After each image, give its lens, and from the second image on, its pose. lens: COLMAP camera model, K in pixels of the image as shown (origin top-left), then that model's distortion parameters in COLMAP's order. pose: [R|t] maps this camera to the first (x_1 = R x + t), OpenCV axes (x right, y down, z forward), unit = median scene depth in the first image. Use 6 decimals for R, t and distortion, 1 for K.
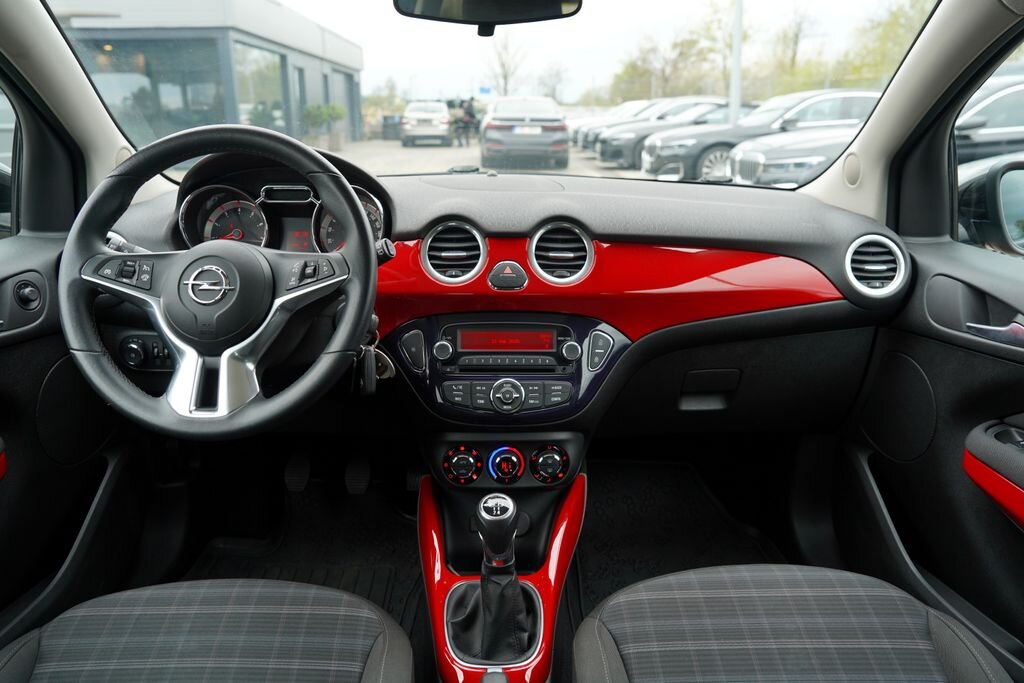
lens RADIAL K [[712.1, 0, 512.6], [0, 712.1, 313.6], [0, 0, 1]] dist [-0.101353, 0.074630]
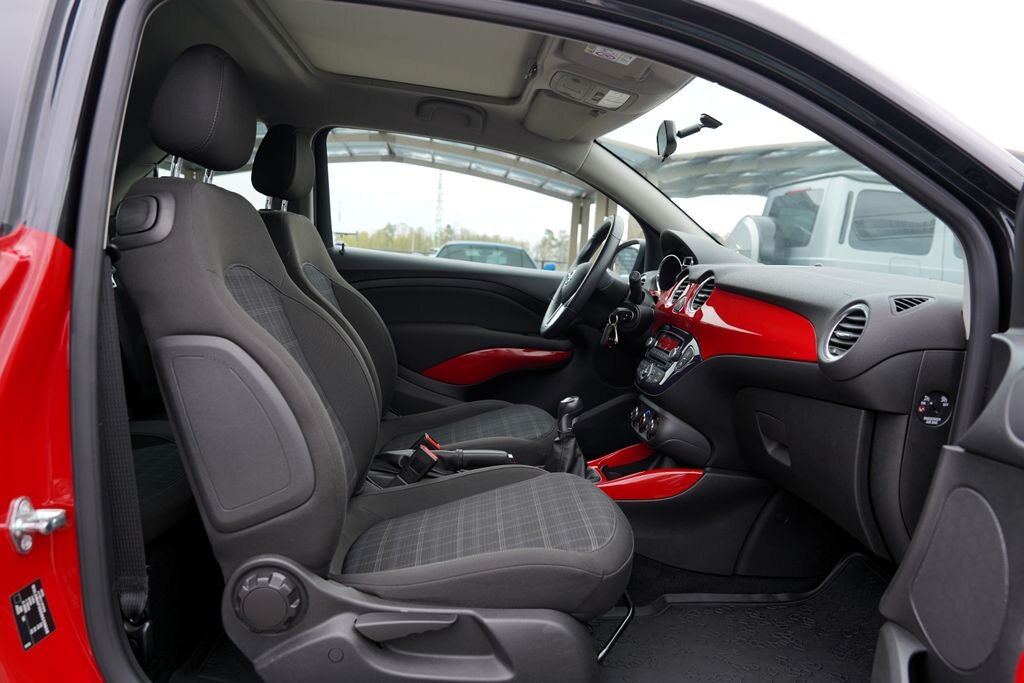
lens RADIAL K [[701.0, 0, 512.0], [0, 701.0, 341.5], [0, 0, 1]] dist [-0.099322, 0.068459]
pose [[0.049513, 0.120495, -0.991478, 1.396871], [-0.355670, 0.929747, 0.095231, 0.011536], [0.933299, 0.347924, 0.088891, 0.509710]]
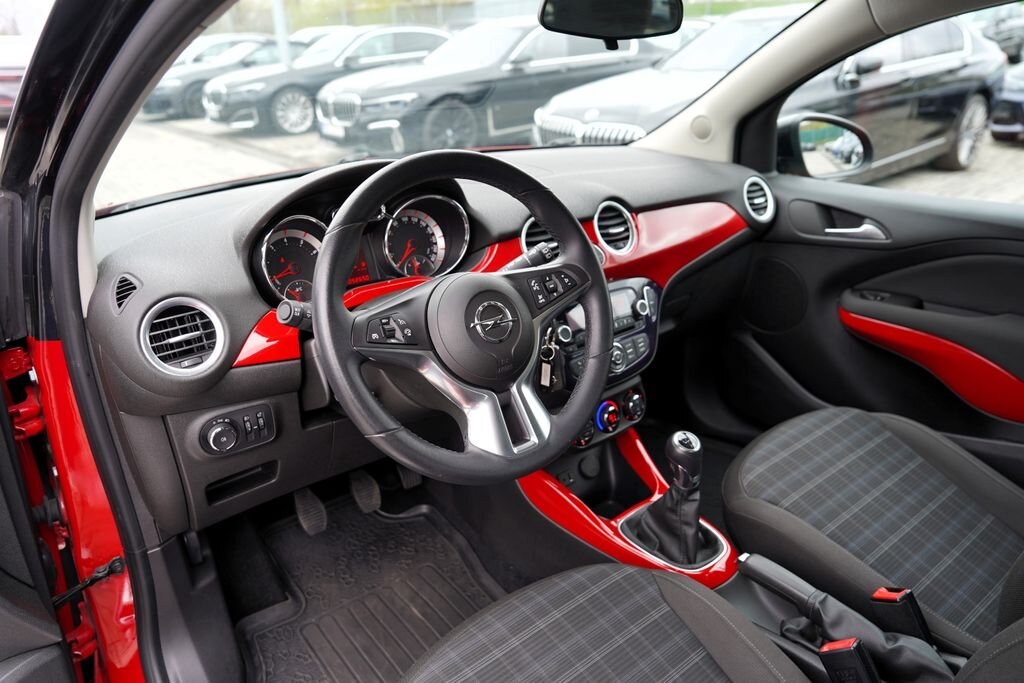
lens RADIAL K [[692.7, 0, 508.5], [0, 692.7, 308.3], [0, 0, 1]] dist [-0.026974, 0.001115]
pose [[0.799291, -0.232440, 0.554171, -0.698168], [0.184795, 0.972553, 0.141392, -0.143789], [-0.571826, -0.010605, 0.820306, 0.148238]]
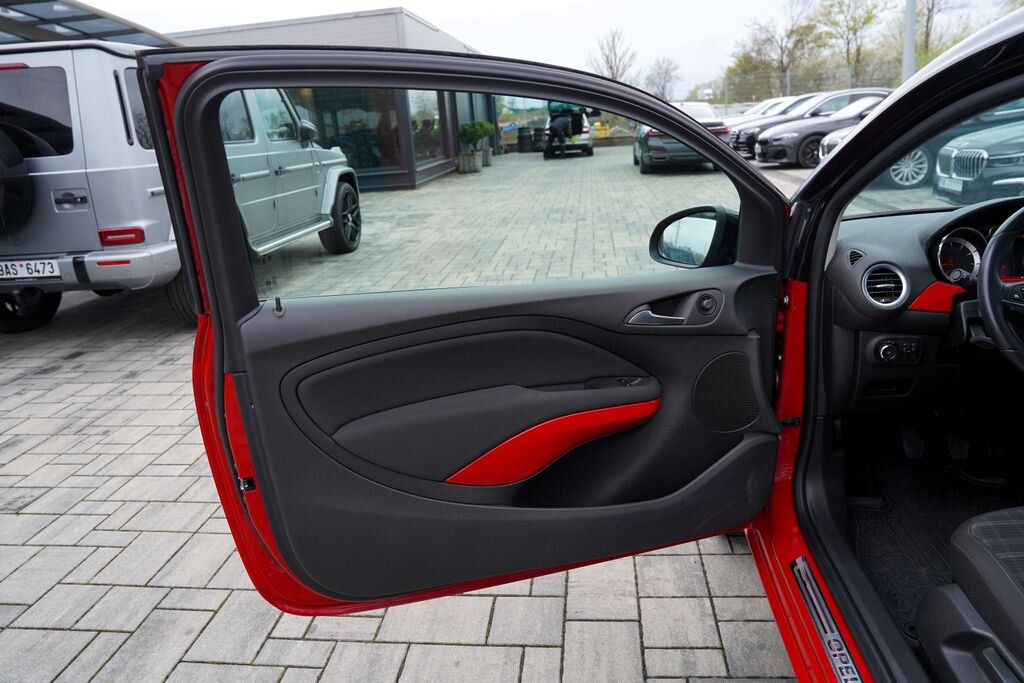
lens RADIAL K [[701.0, 0, 512.0], [0, 701.0, 341.5], [0, 0, 1]] dist [-0.099322, 0.068459]
pose [[0.986840, -0.025387, -0.159694, -1.065727], [0.030748, 0.999041, 0.031186, -0.032409], [0.158749, -0.035686, 0.986674, -0.444607]]
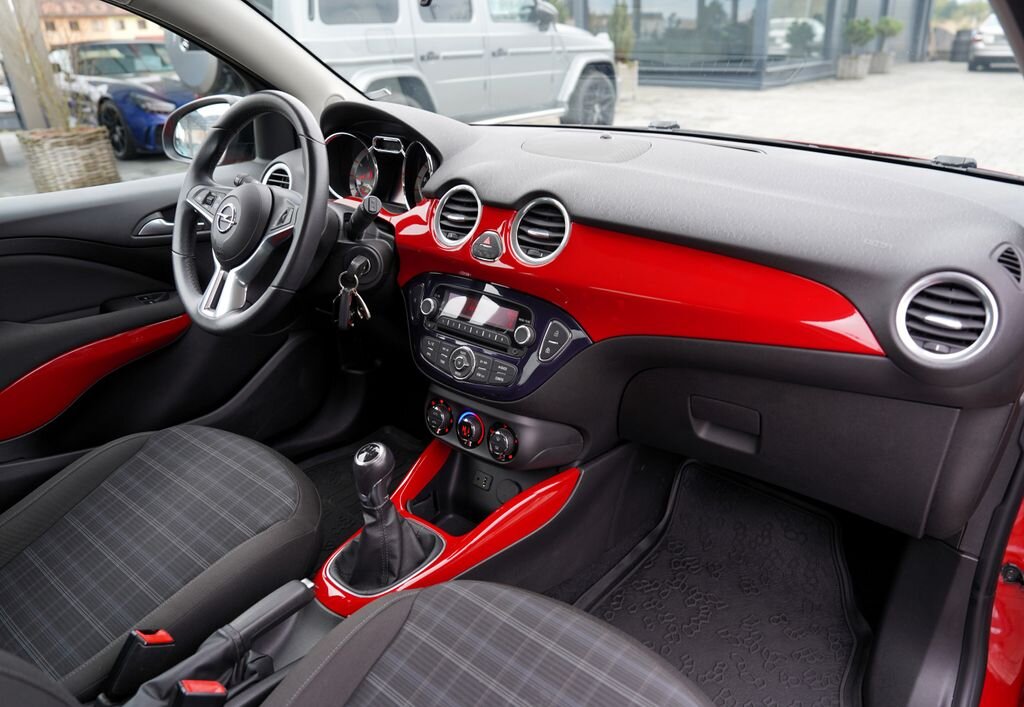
lens RADIAL K [[729.7, 0, 512.9], [0, 729.7, 326.1], [0, 0, 1]] dist [-0.067335, 0.024282]
pose [[0.749538, 0.223612, -0.623049, 0.632934], [-0.149193, 0.974066, 0.170111, -0.115092], [0.644929, -0.034550, 0.763461, 0.226590]]
